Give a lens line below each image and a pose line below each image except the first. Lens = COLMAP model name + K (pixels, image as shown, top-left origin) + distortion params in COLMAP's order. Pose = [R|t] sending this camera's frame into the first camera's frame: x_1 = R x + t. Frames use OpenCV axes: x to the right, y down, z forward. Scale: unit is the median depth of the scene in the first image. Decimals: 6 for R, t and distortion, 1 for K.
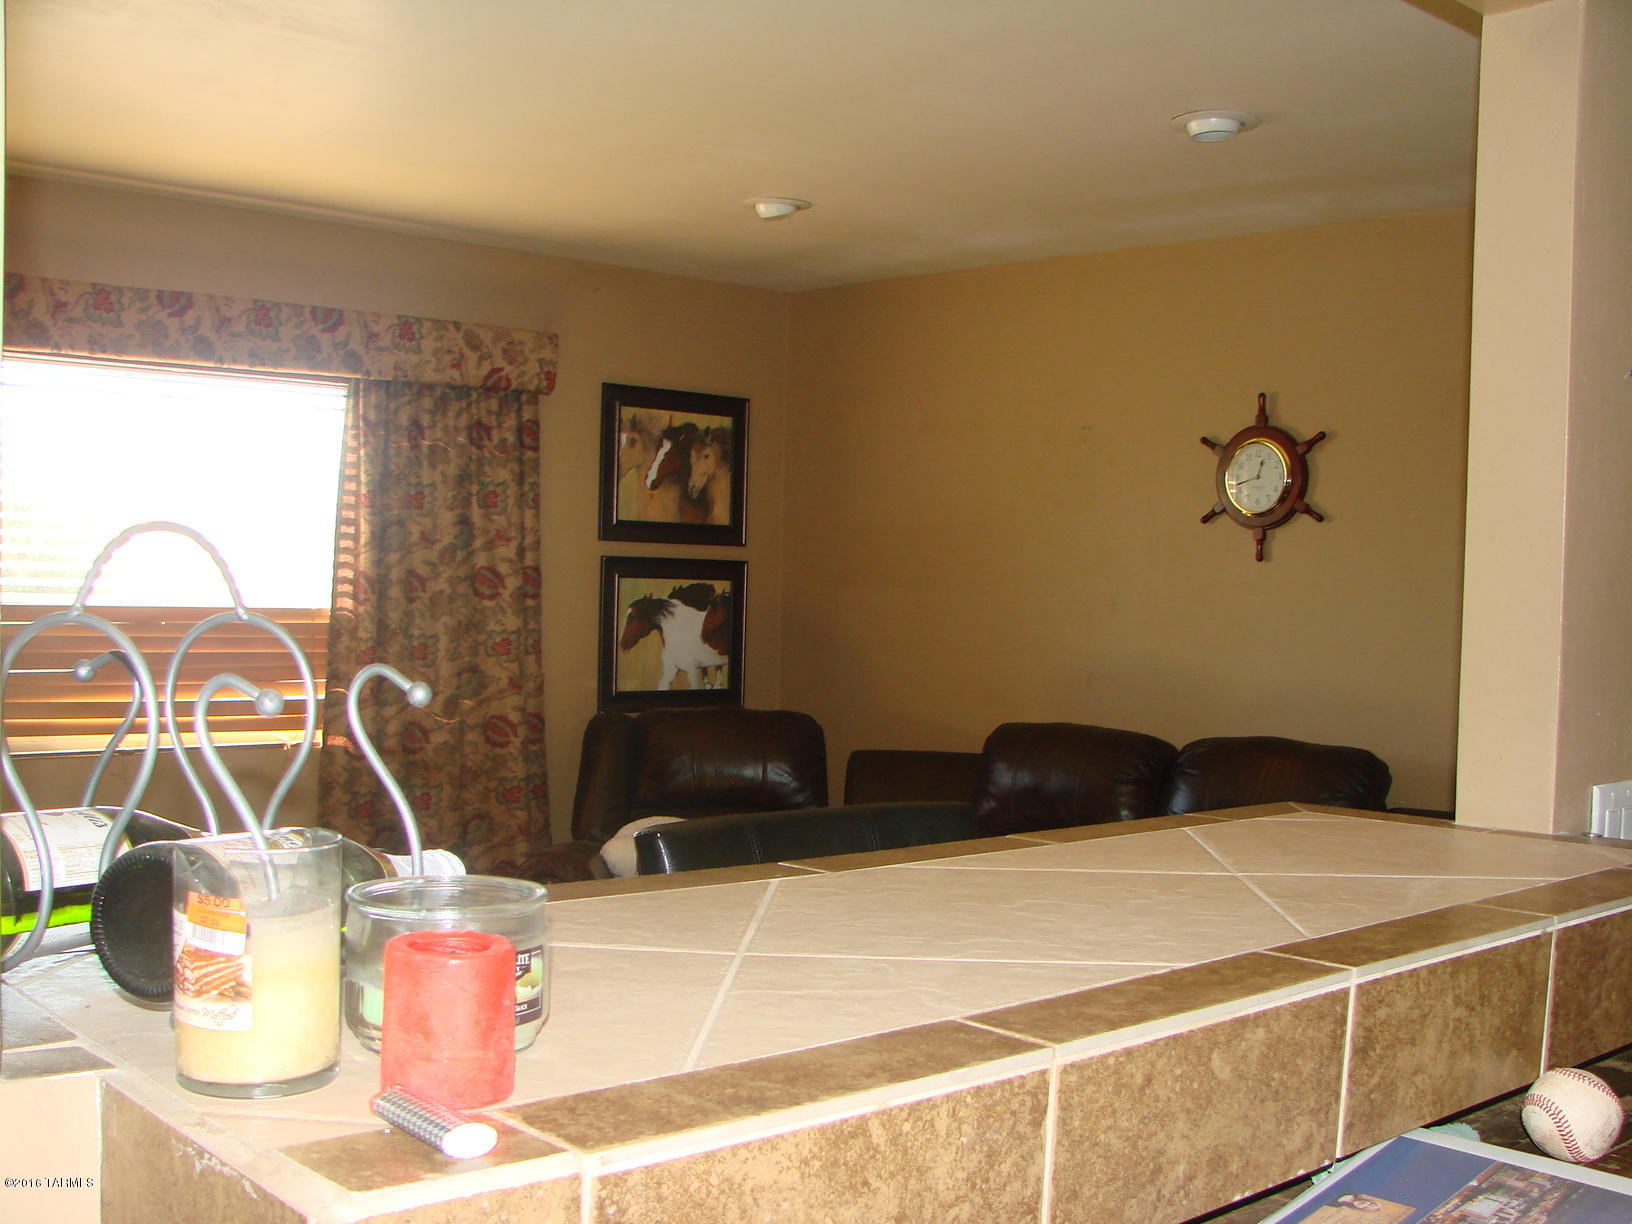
lens RADIAL K [[1748.1, 0, 861.0], [0, 1748.1, 655.0], [0, 0, 1]] dist [-0.118448, 0.000000]
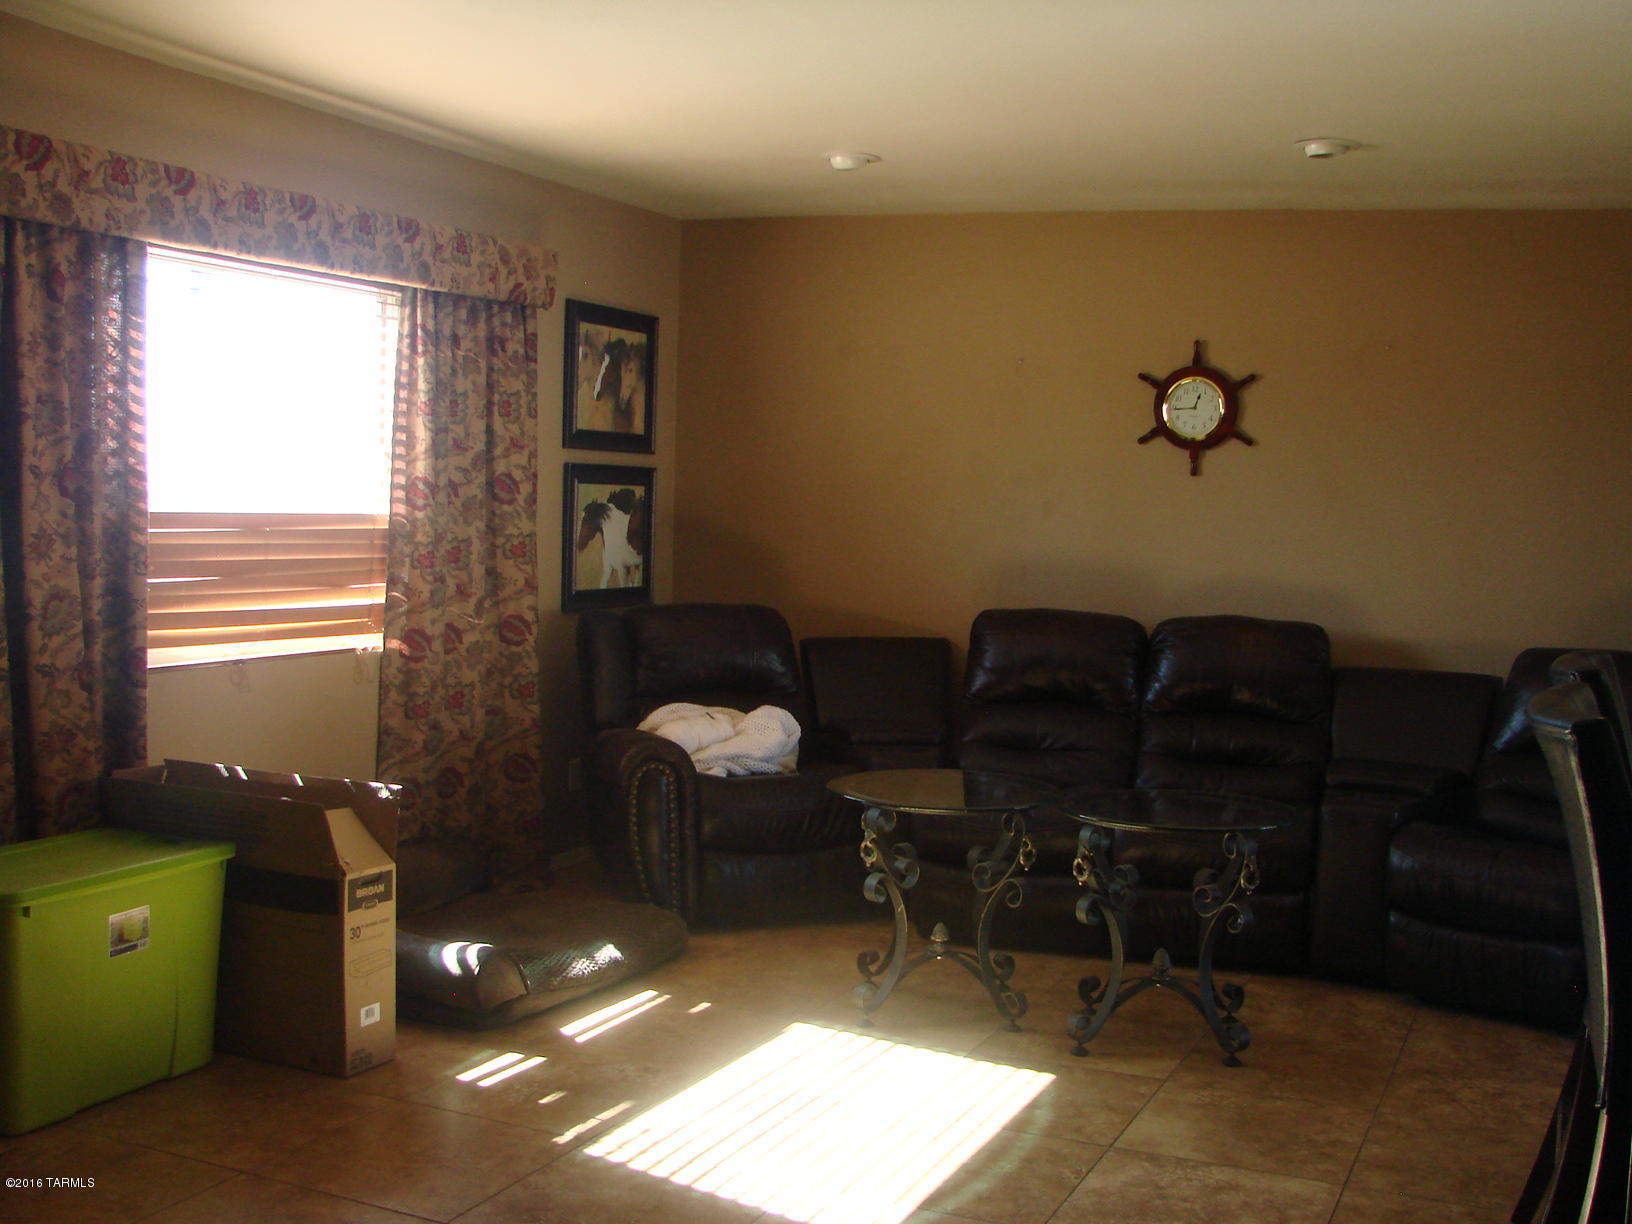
lens RADIAL K [[1748.1, 0, 816.9], [0, 1748.1, 613.8], [0, 0, 1]] dist [-0.118448, 0.000000]
pose [[0.914815, -0.025051, 0.403095, -0.472278], [0.010426, 0.999207, 0.038435, -0.004573], [-0.403738, -0.030959, 0.914351, -0.035058]]
